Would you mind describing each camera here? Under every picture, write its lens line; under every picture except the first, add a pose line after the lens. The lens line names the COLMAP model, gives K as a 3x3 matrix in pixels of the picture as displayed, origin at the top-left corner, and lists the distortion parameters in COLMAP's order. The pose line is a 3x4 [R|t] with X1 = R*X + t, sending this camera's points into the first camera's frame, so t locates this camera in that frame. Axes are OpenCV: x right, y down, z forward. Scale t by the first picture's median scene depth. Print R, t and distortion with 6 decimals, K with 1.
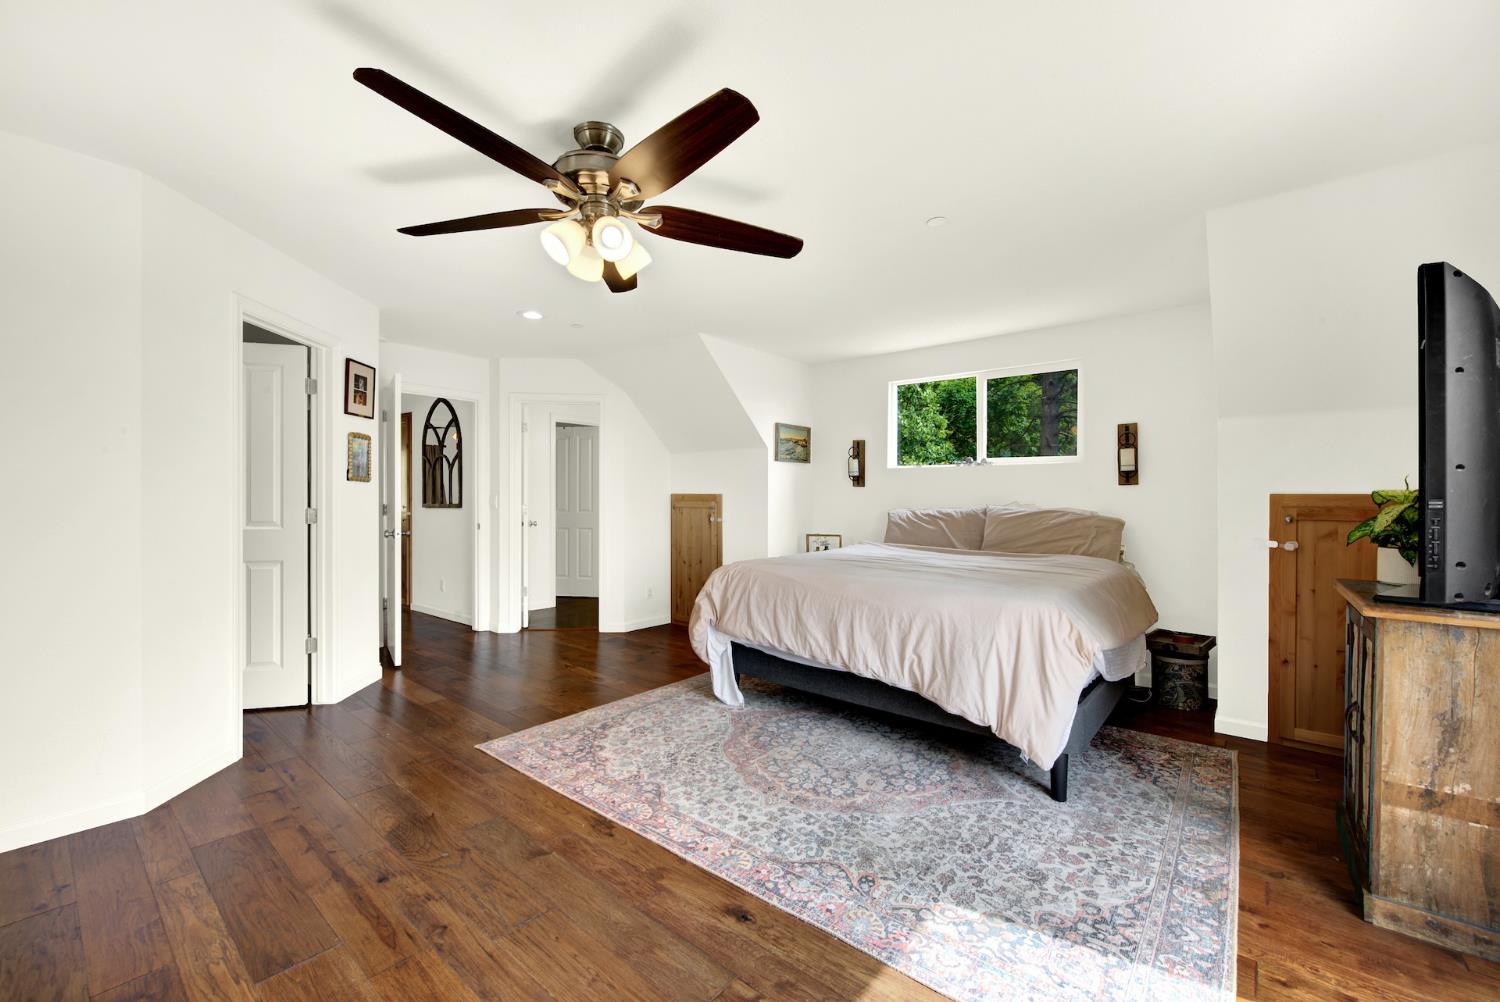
lens RADIAL K [[613.3, 0, 759.8], [0, 613.3, 495.8], [0, 0, 1]] dist [0.002738, -0.003293]
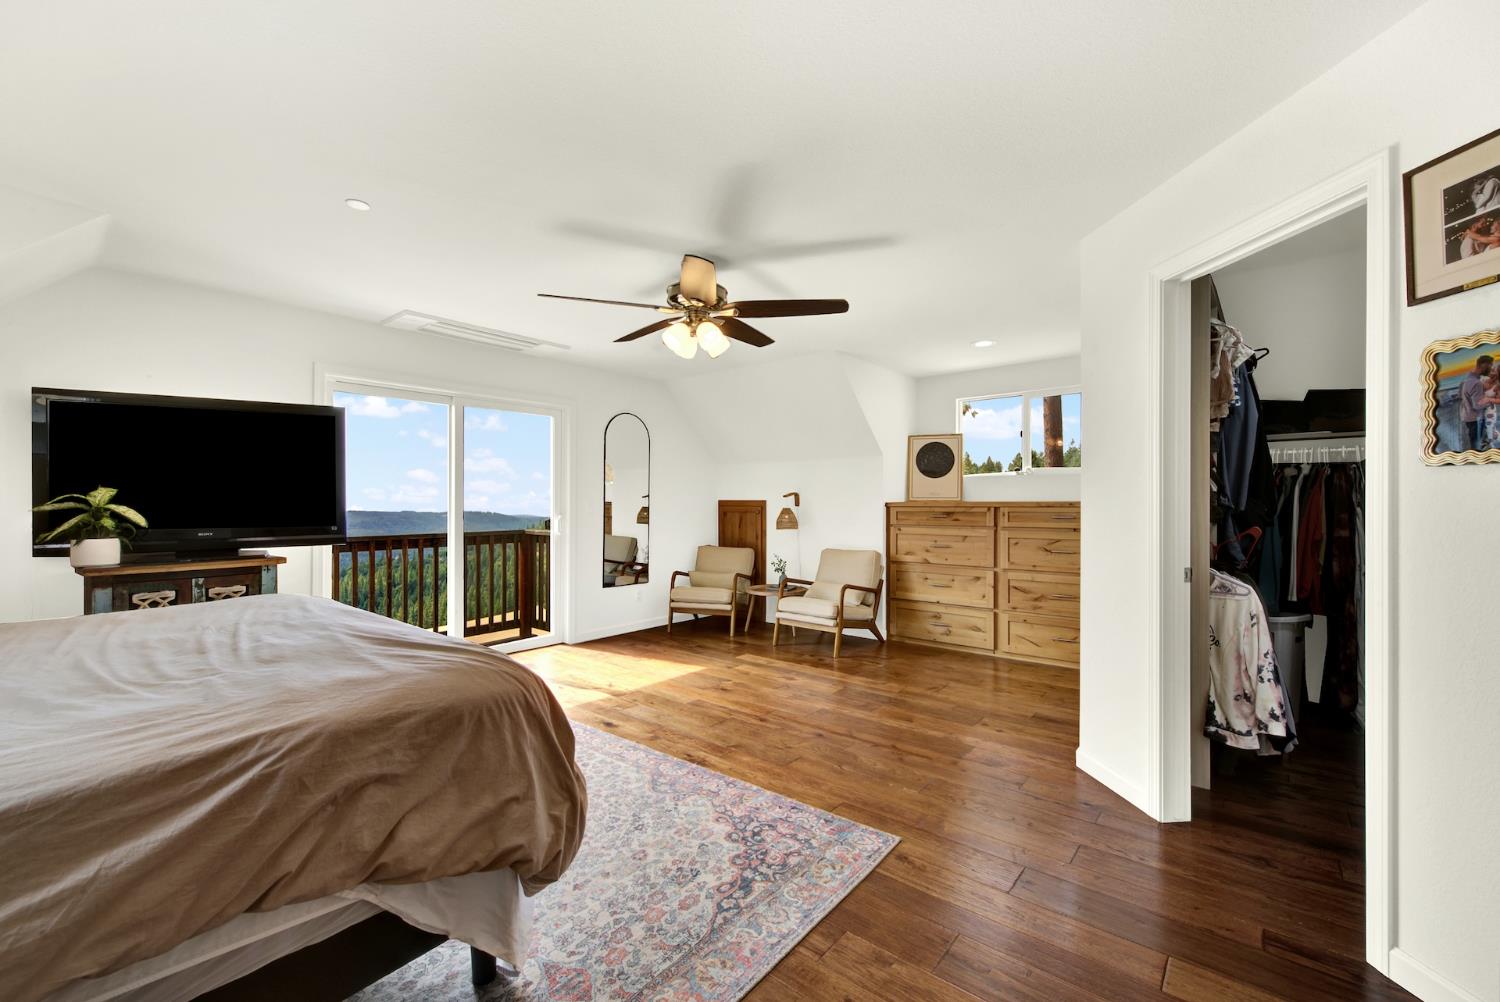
lens RADIAL K [[613.3, 0, 755.7], [0, 613.3, 501.6], [0, 0, 1]] dist [0.002738, -0.003293]
pose [[-0.999963, -0.007750, -0.003787, -0.336399], [-0.007724, 0.999946, -0.006915, 0.004805], [0.003840, -0.006885, -0.999969, 2.085492]]
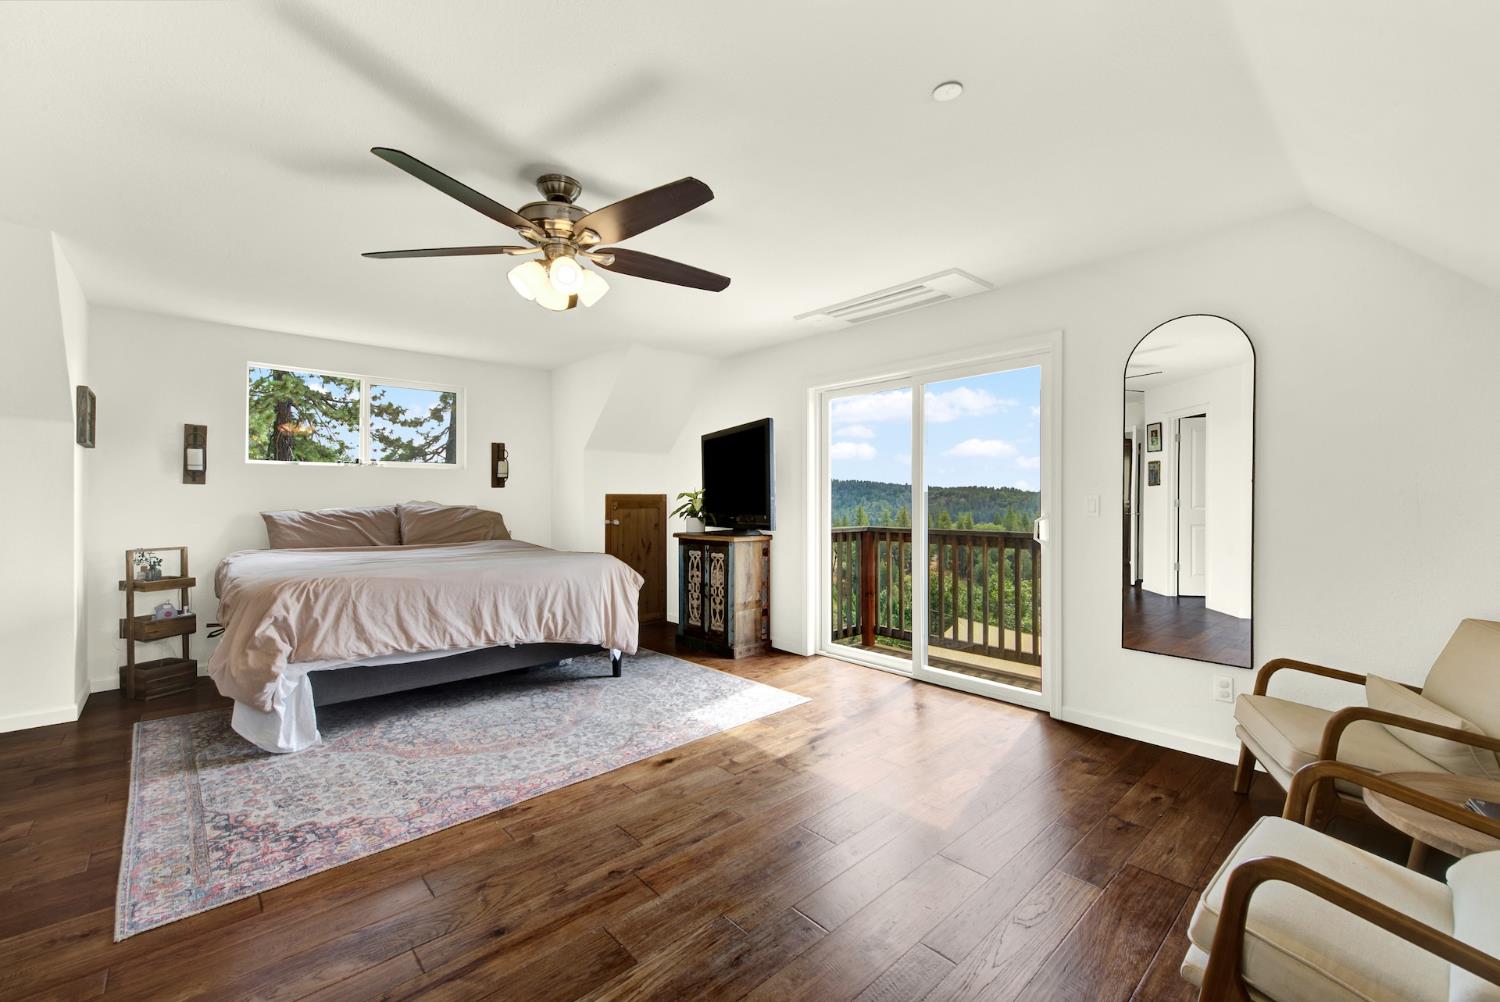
lens RADIAL K [[613.3, 0, 758.1], [0, 613.3, 495.2], [0, 0, 1]] dist [0.002738, -0.003293]
pose [[0.128068, -0.002213, 0.991763, -1.128515], [0.001246, 0.999997, 0.002071, -0.004128], [-0.991765, 0.000971, 0.128070, 0.404317]]
